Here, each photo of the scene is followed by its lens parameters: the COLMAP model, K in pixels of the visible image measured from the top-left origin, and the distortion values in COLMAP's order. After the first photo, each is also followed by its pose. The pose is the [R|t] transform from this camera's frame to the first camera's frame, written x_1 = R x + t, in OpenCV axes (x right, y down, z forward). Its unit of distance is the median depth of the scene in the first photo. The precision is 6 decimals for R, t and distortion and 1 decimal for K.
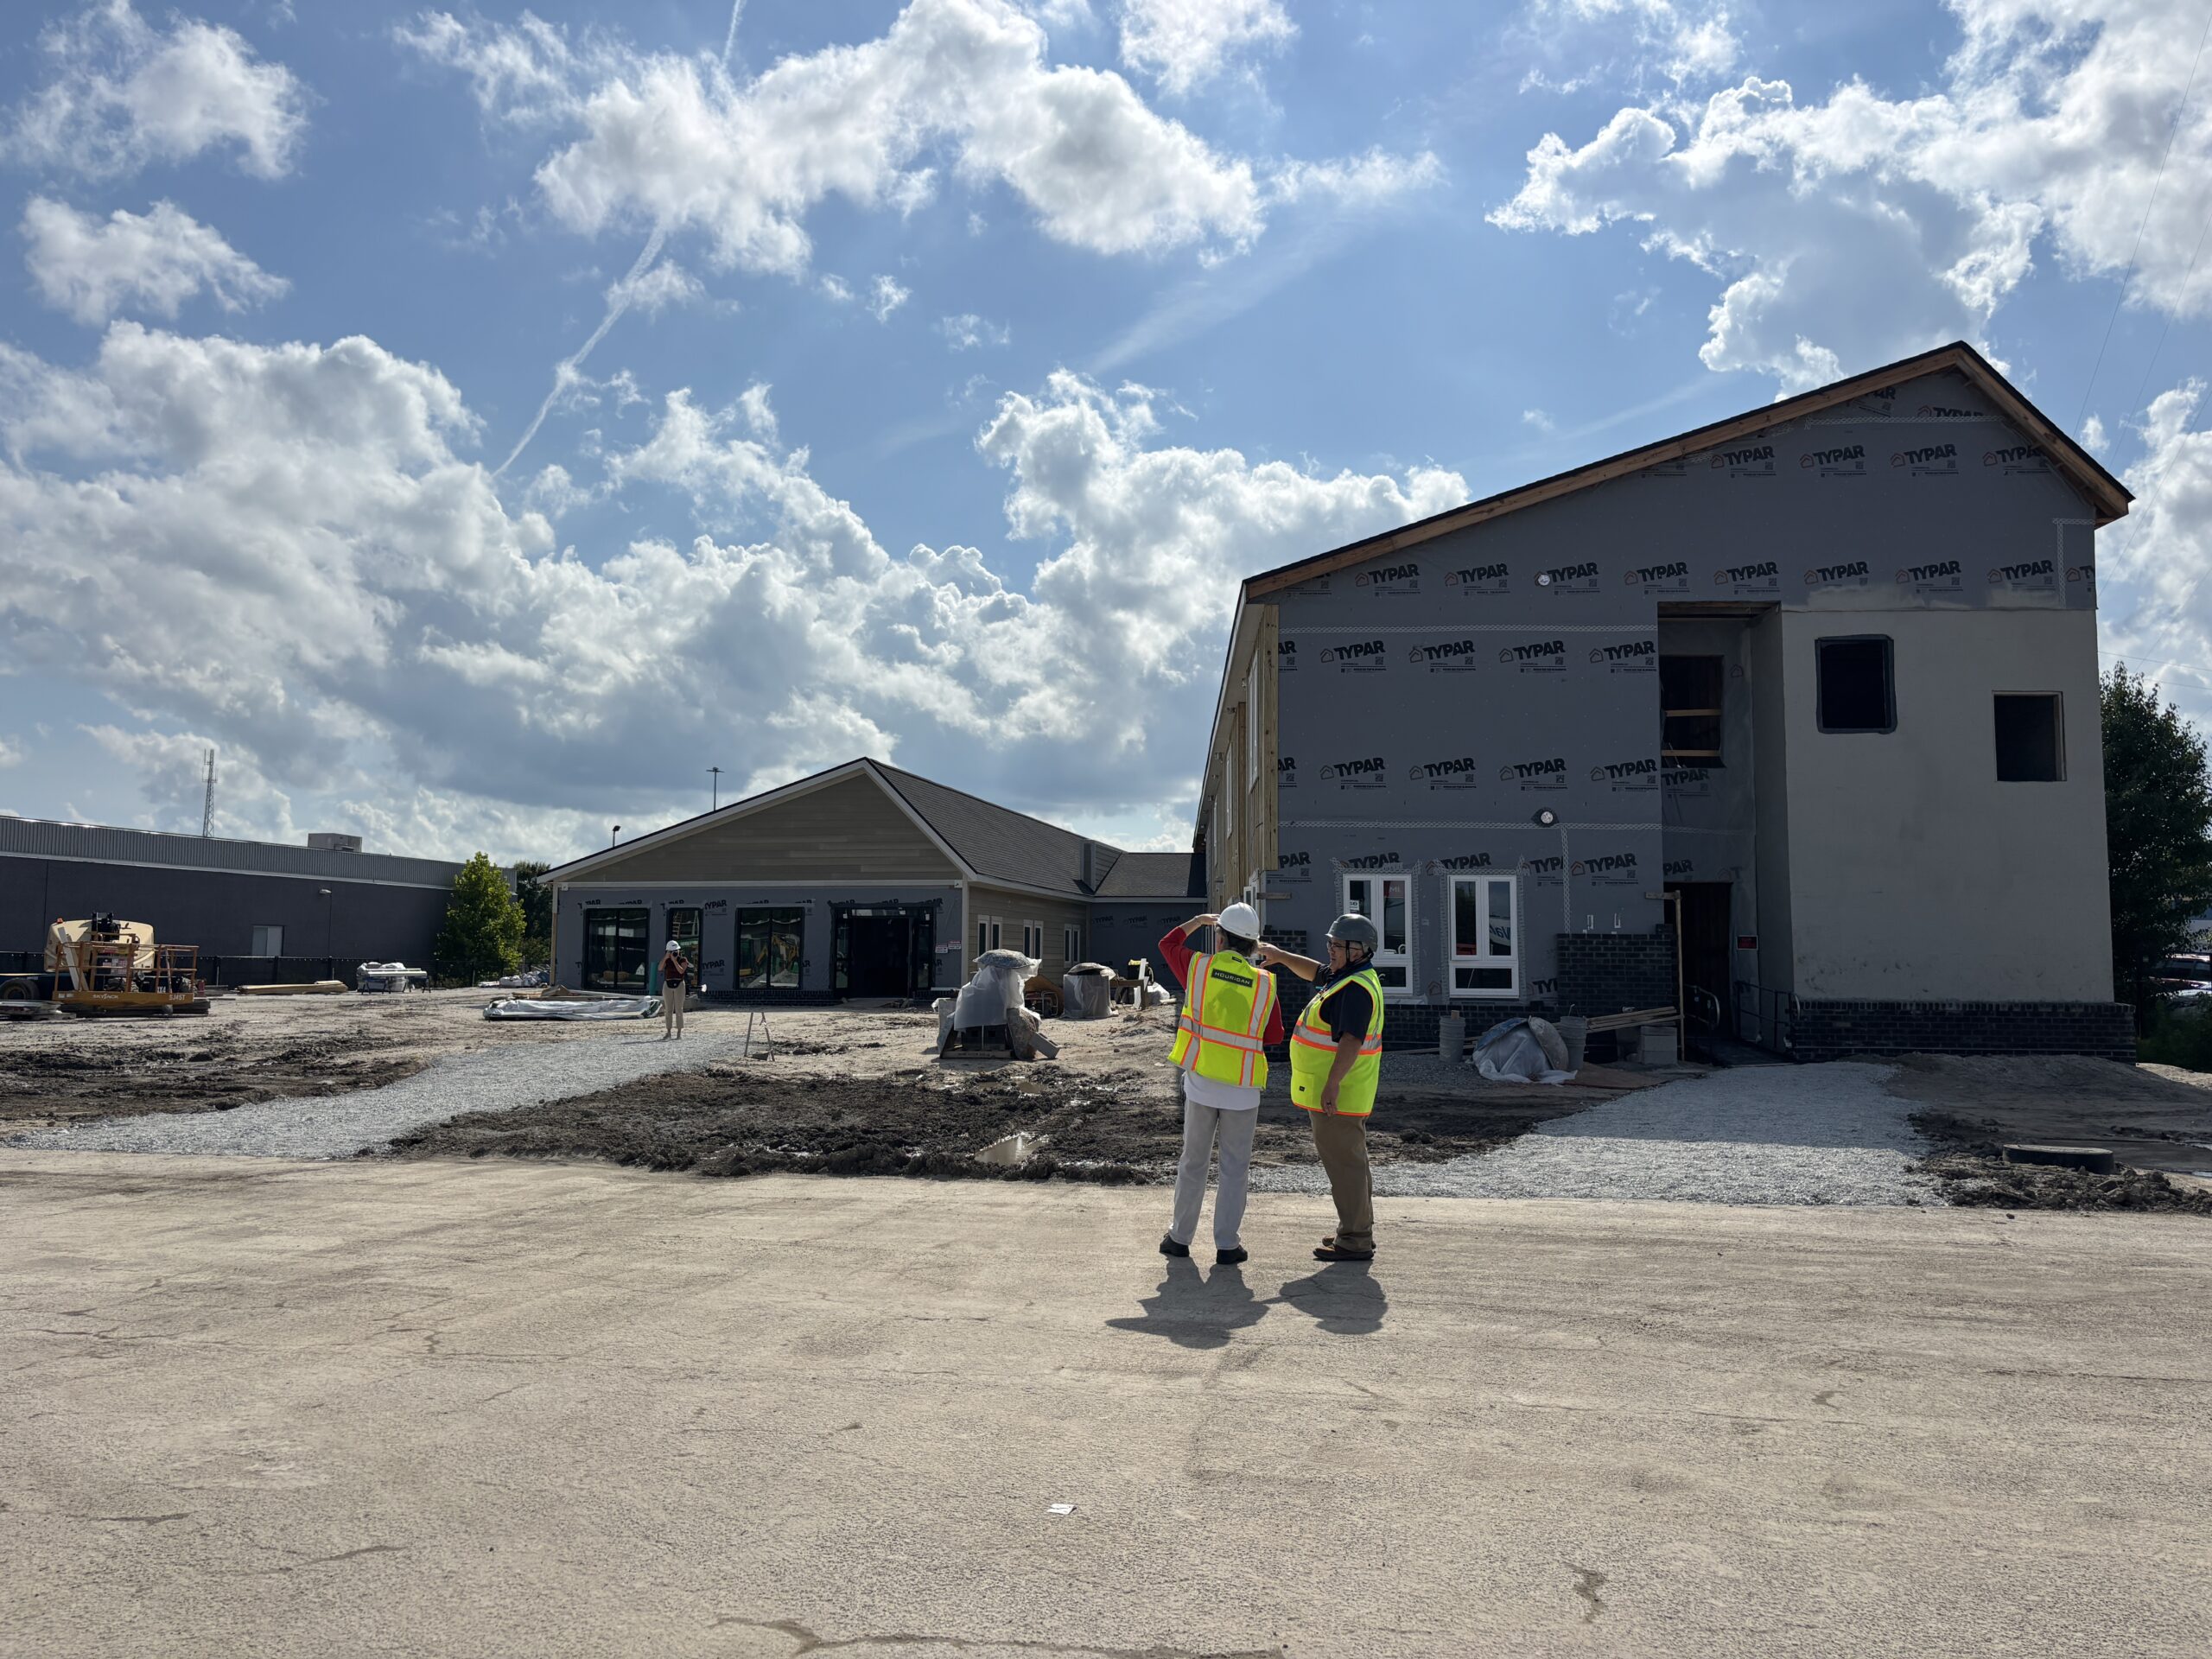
lens RADIAL K [[1661.4, 0, 1106.9], [0, 1661.4, 824.7], [0, 0, 1]] dist [0.012551, 0.002254]
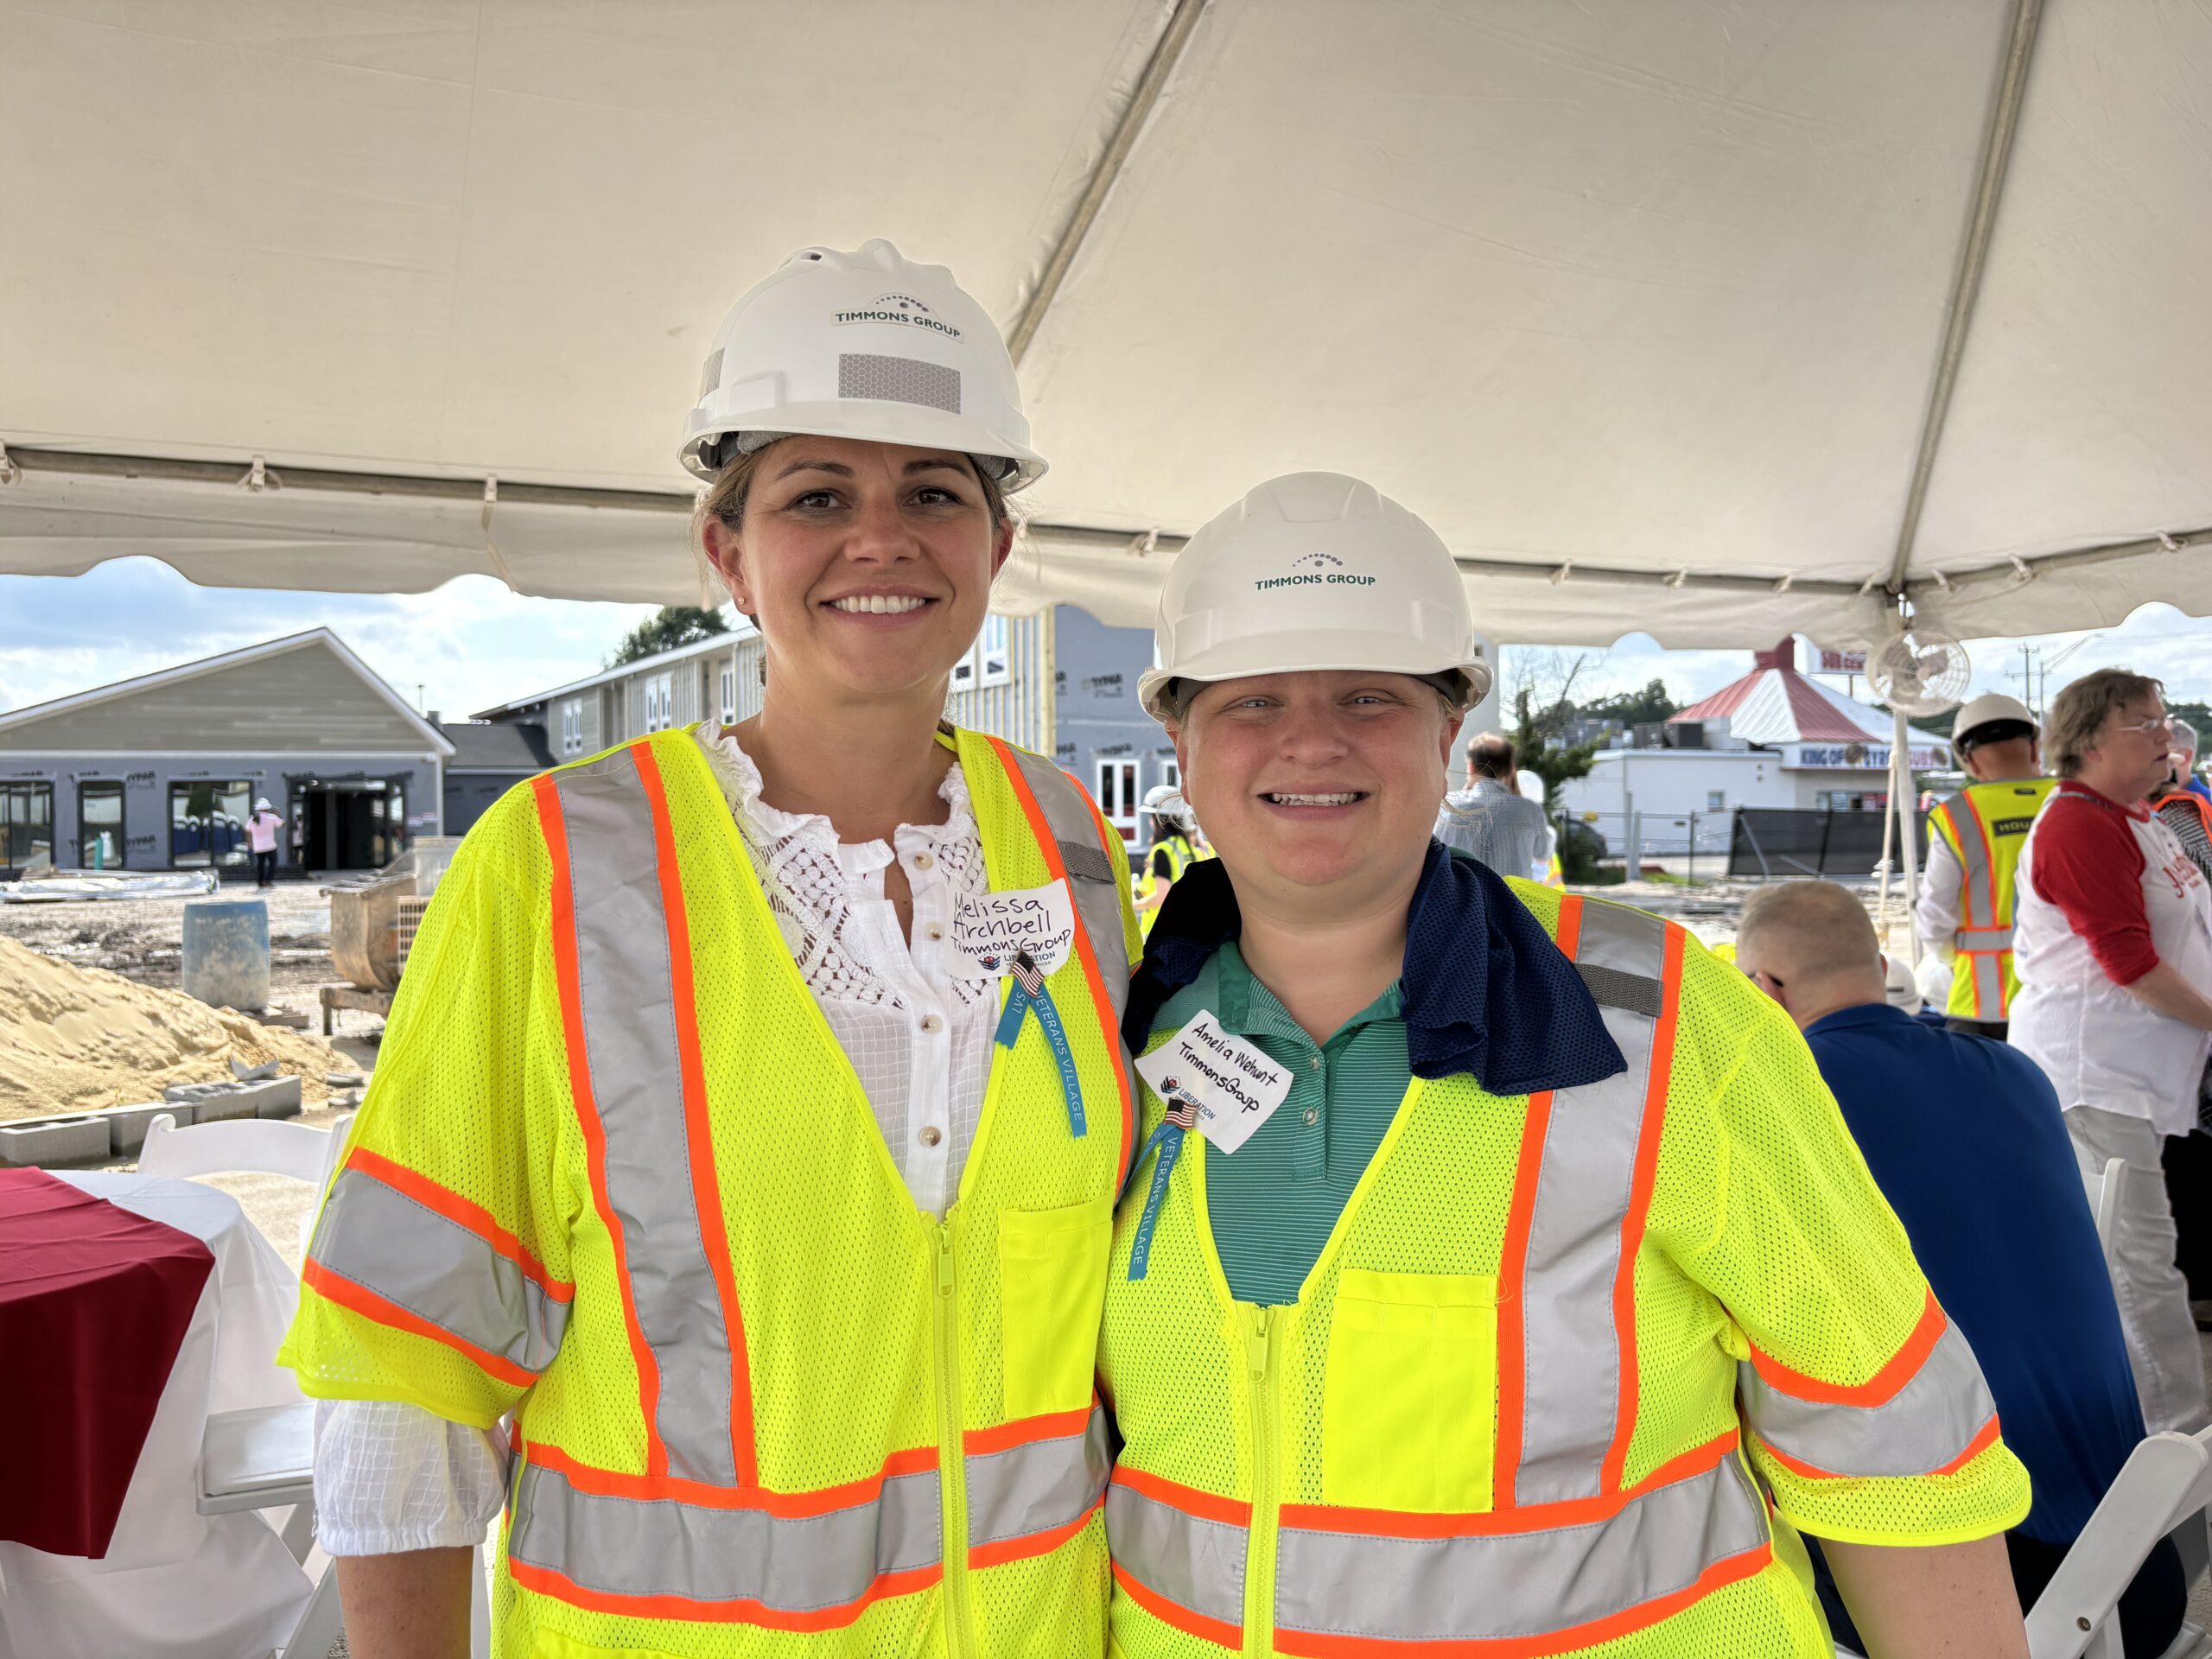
lens RADIAL K [[1661.4, 0, 1104.3], [0, 1661.4, 826.6], [0, 0, 1]] dist [0.012551, 0.002254]
pose [[0.846839, -0.016272, 0.531600, -0.281594], [-0.027352, 0.996877, 0.074085, -0.008039], [-0.531145, -0.077278, 0.843749, -0.075556]]
